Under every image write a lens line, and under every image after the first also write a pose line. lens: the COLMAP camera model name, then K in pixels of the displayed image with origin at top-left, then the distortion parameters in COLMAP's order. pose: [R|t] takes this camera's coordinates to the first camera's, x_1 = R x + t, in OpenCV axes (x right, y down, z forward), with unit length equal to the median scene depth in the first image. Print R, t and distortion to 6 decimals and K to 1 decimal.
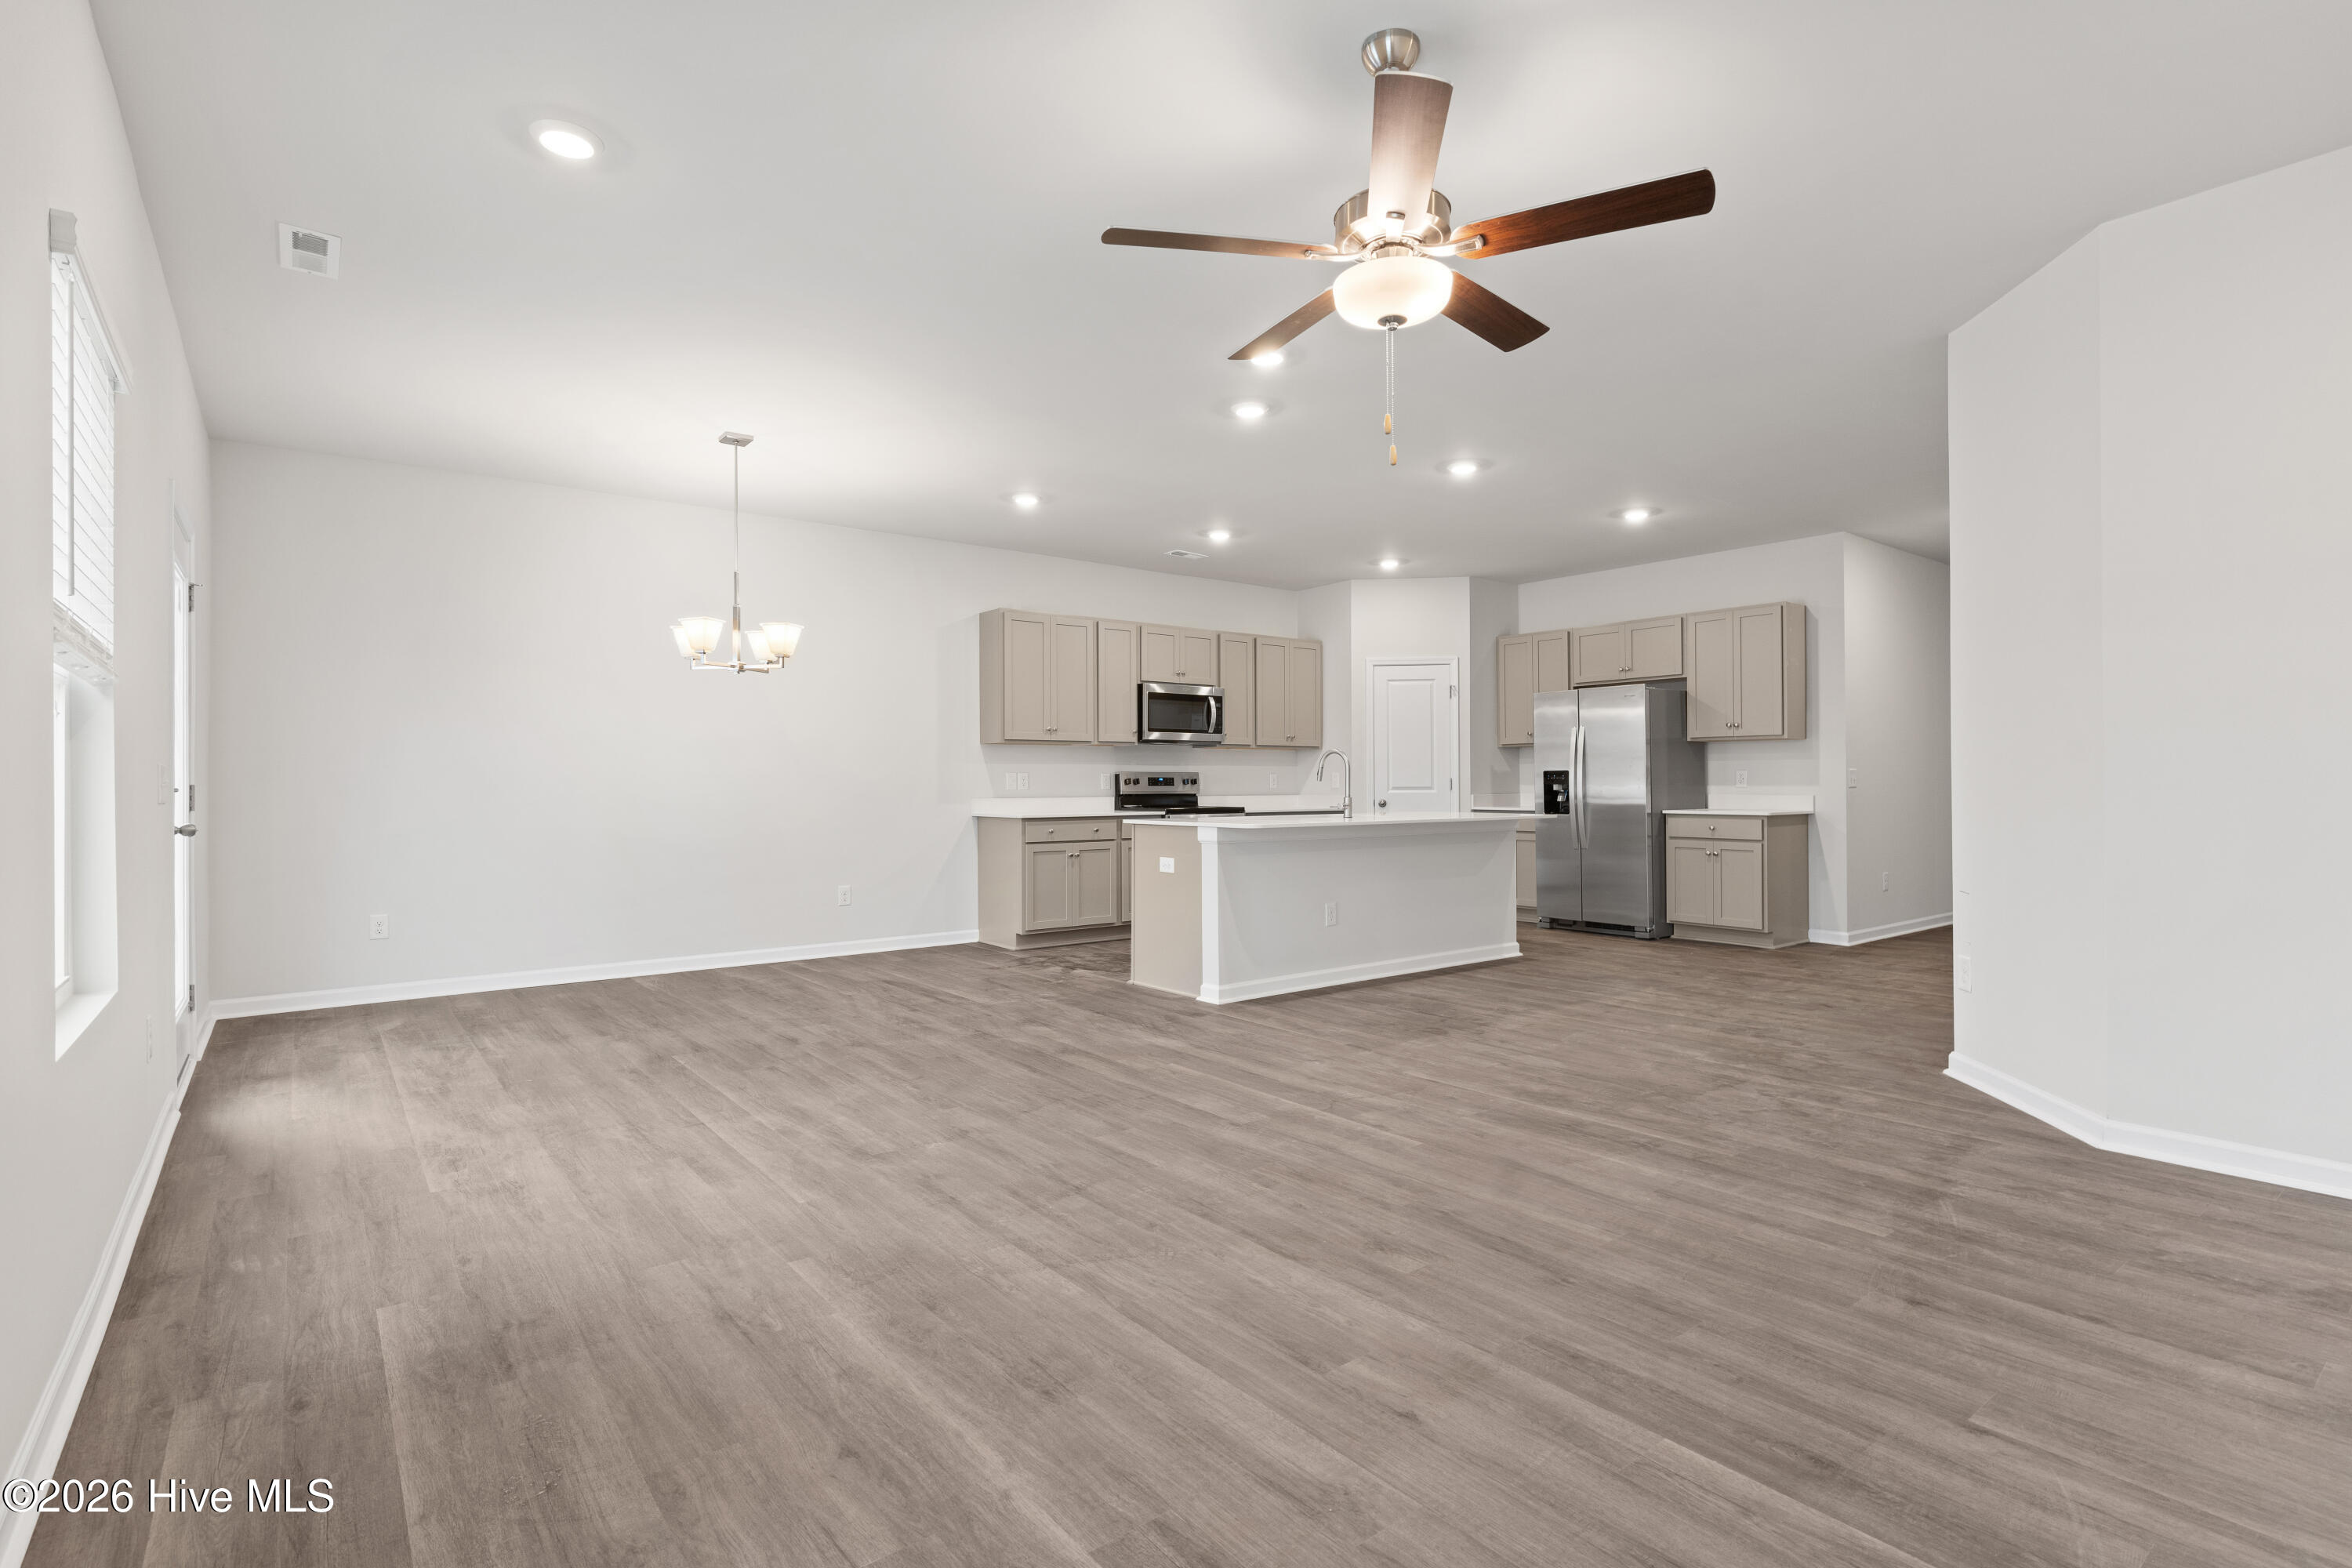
lens RADIAL K [[1129.5, 0, 1186.9], [0, 1129.5, 771.0], [0, 0, 1]] dist [0.003546, -0.000281]
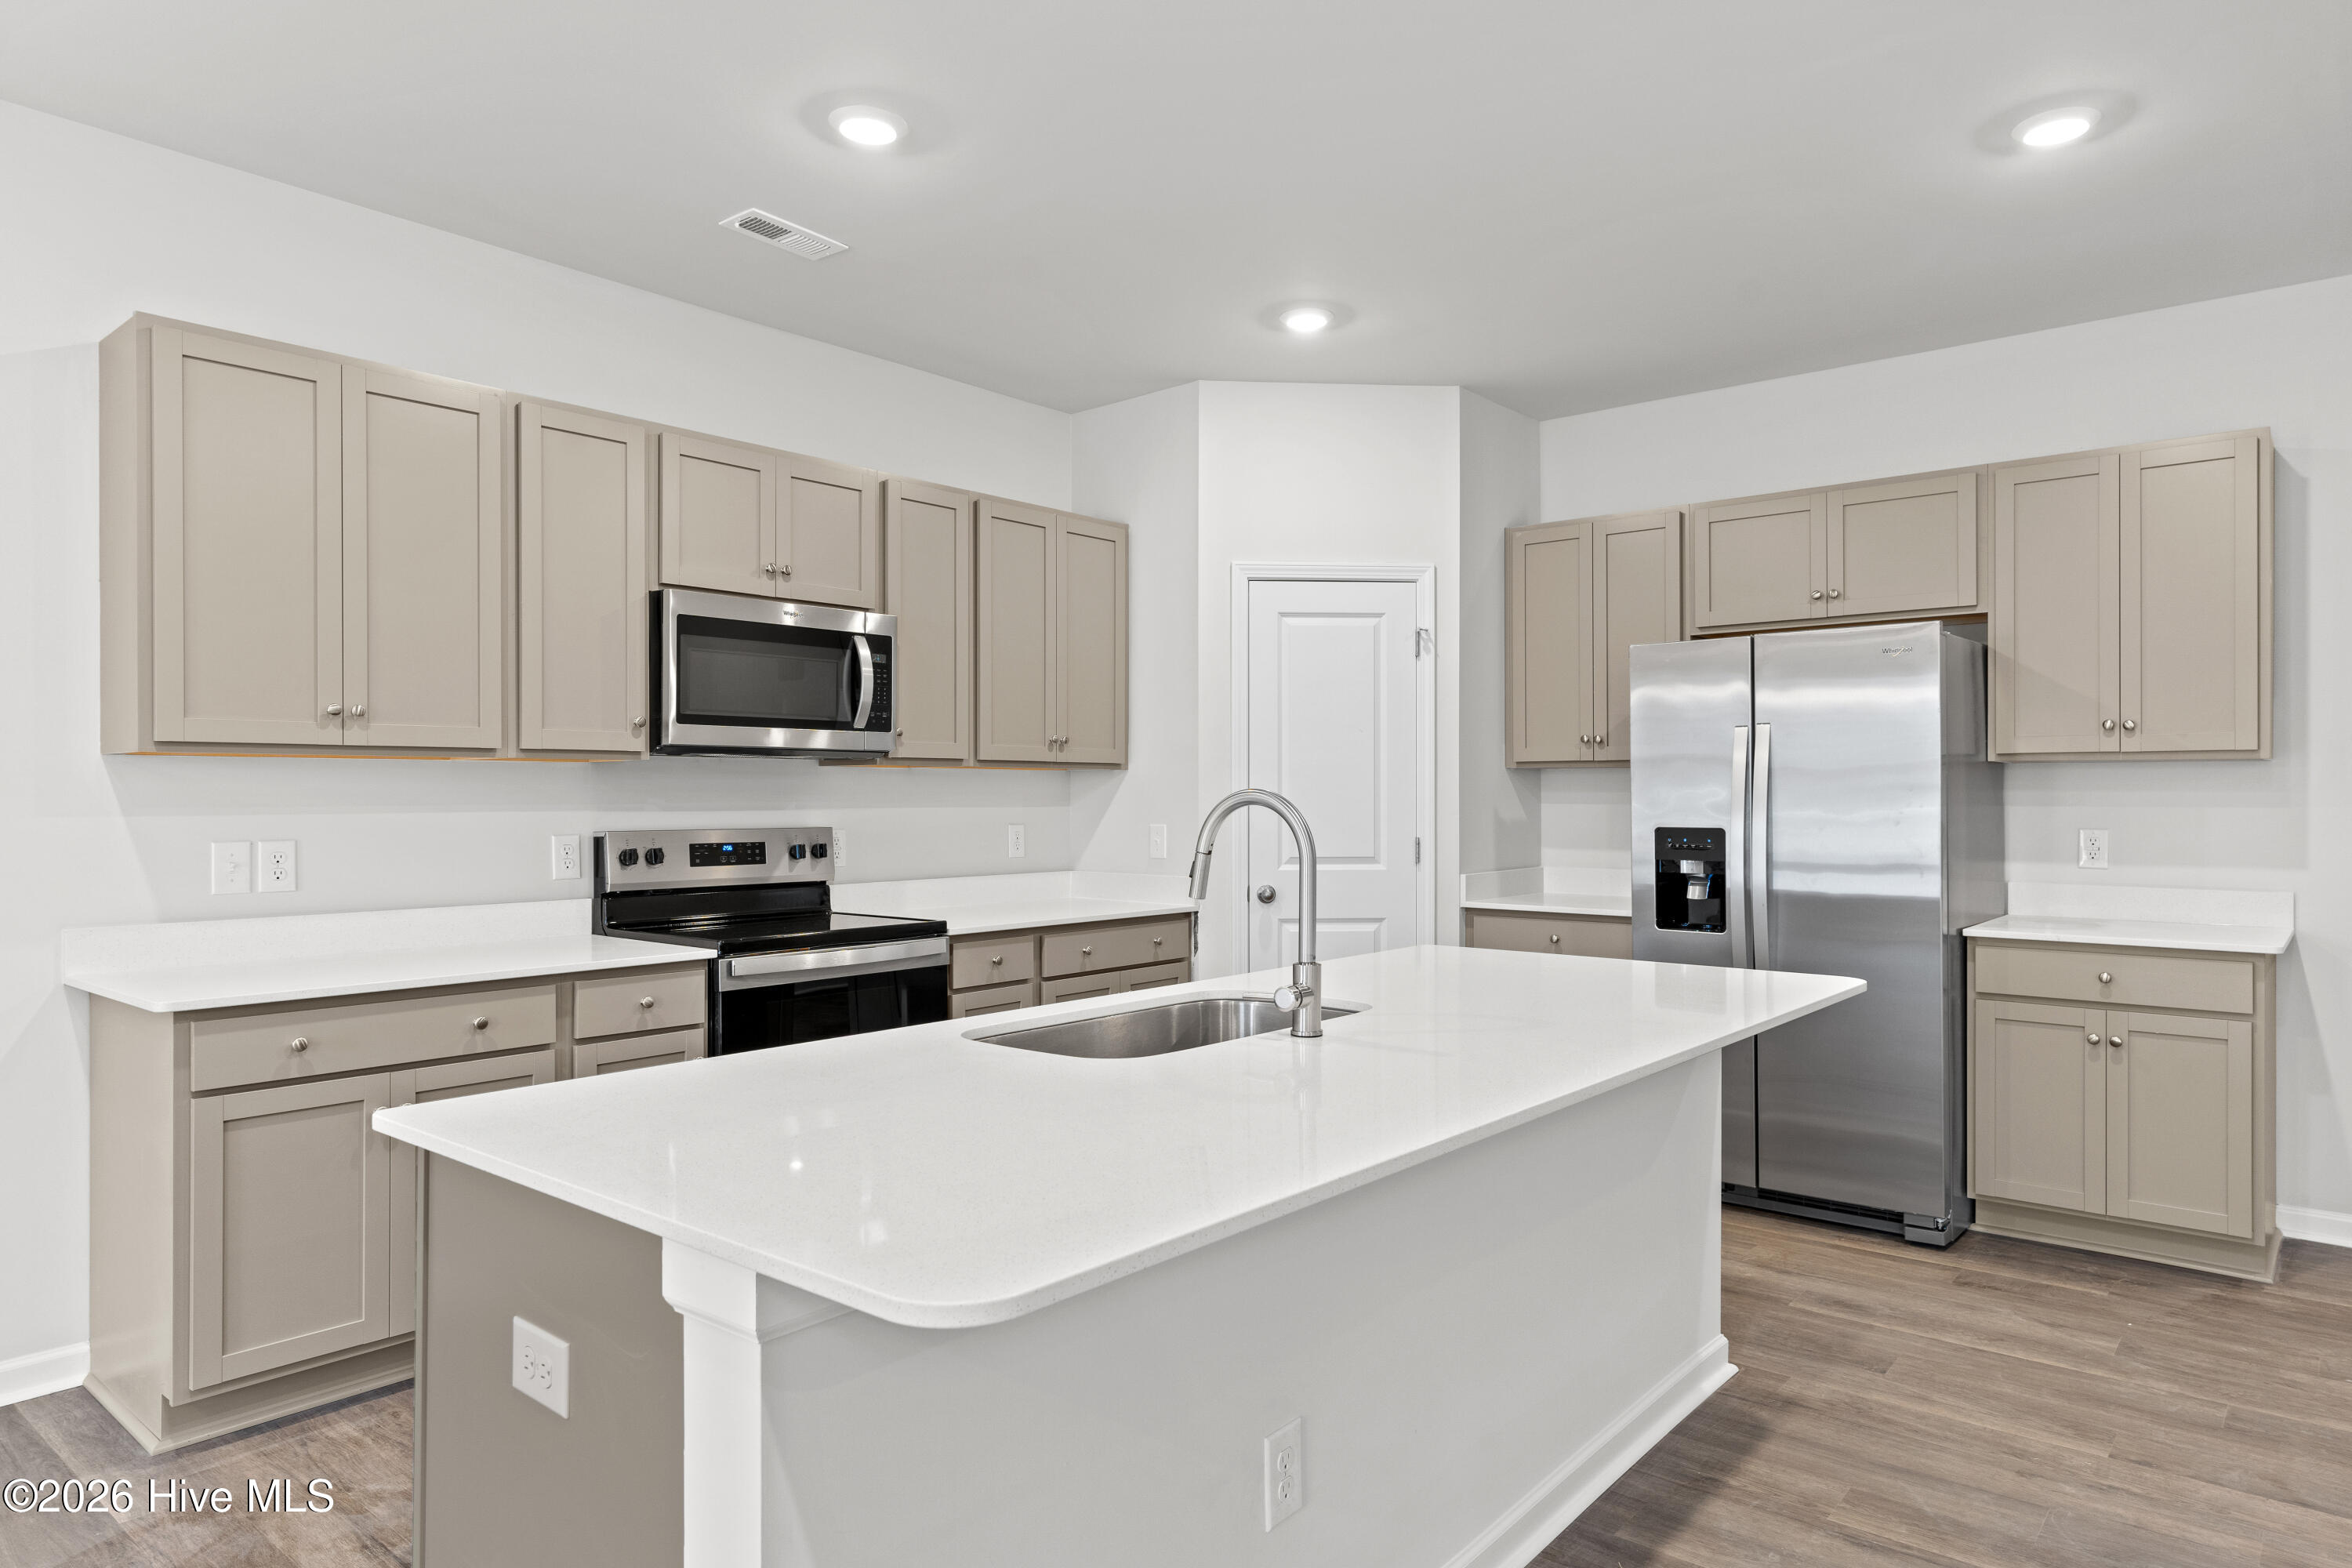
lens RADIAL K [[1426.2, 0, 1182.6], [0, 1426.2, 793.9], [0, 0, 1]] dist [0.001143, 0.003730]
pose [[0.979103, 0.003219, 0.203339, 0.033685], [-0.005223, 0.999943, 0.009323, -0.018433], [-0.203297, -0.010190, 0.979064, 0.553600]]
